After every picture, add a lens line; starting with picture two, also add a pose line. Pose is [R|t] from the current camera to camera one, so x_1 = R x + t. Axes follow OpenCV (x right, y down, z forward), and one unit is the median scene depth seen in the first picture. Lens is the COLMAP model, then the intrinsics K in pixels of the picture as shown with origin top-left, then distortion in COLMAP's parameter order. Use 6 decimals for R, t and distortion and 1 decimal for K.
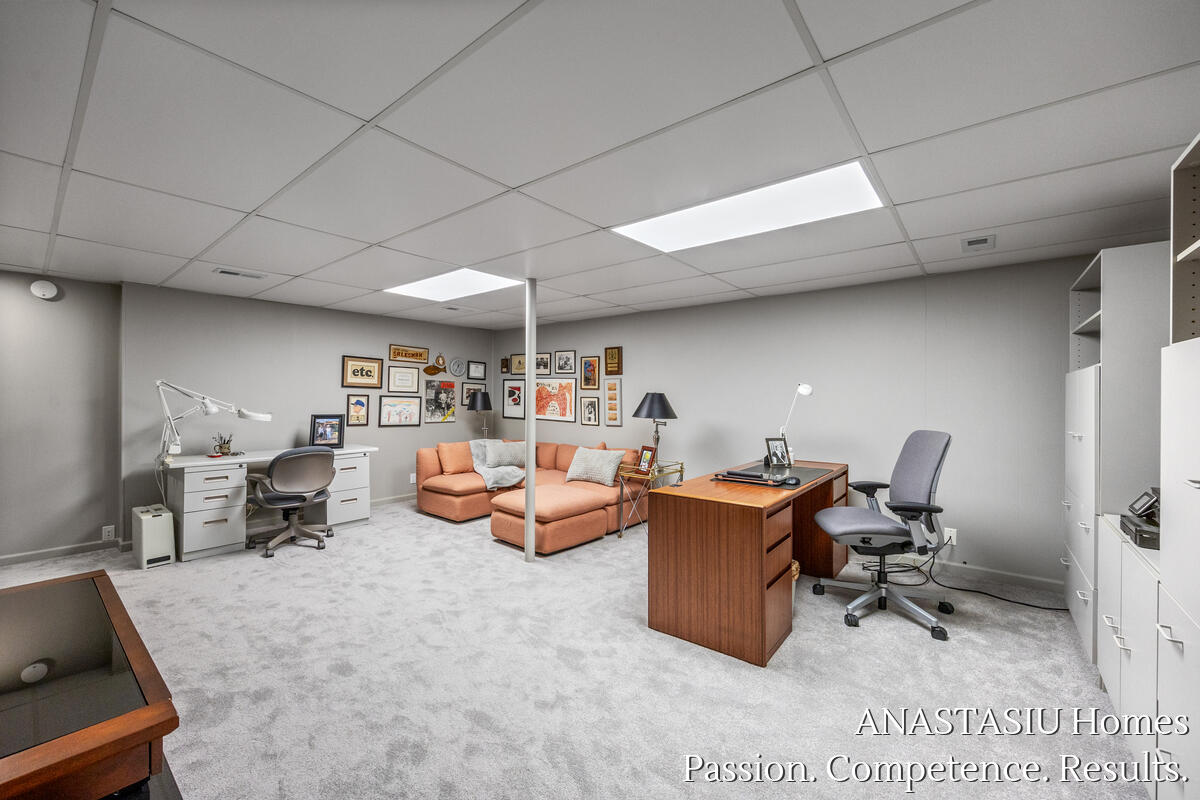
lens RADIAL K [[478.2, 0, 600.0], [0, 478.2, 392.9], [0, 0, 1]] dist [-0.008207, 0.000875]
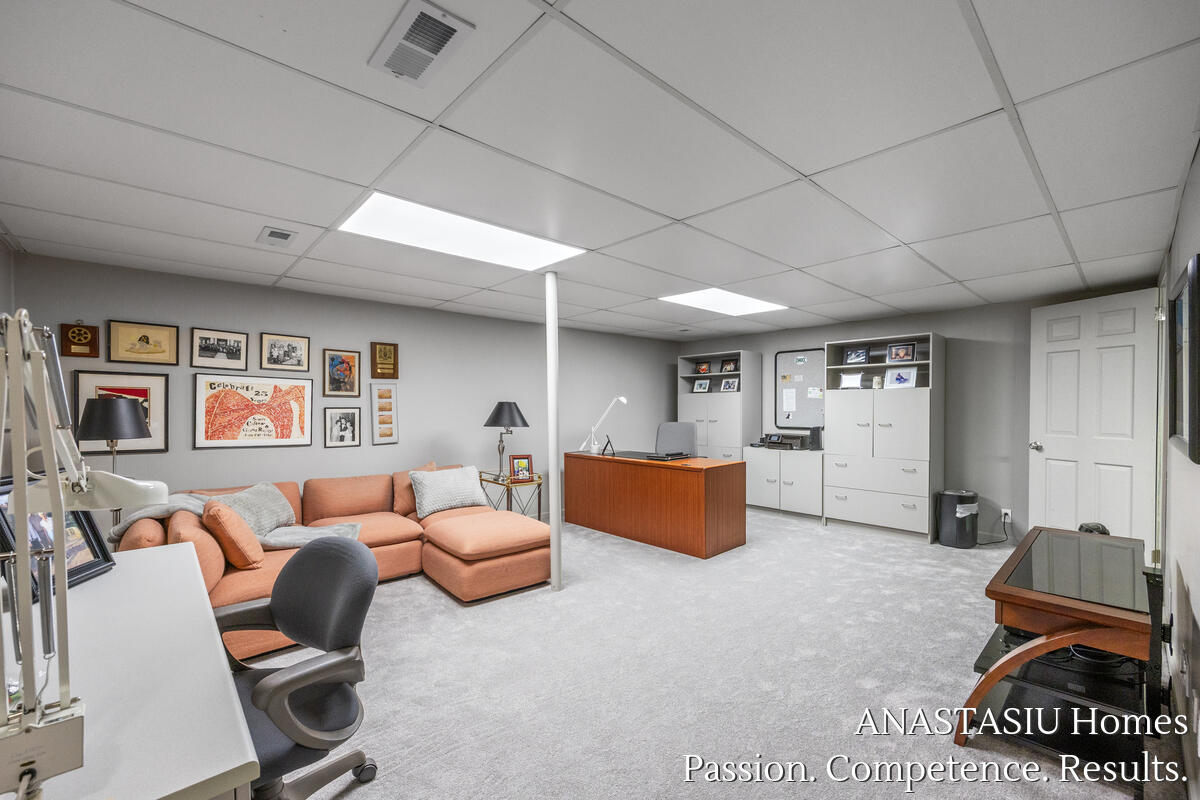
lens RADIAL K [[478.2, 0, 599.9], [0, 478.2, 409.6], [0, 0, 1]] dist [-0.008207, 0.000875]
pose [[0.154771, -0.010077, 0.987899, -0.657373], [-0.000549, 0.999947, 0.010286, 0.004602], [-0.987950, -0.002134, 0.154757, 0.512046]]
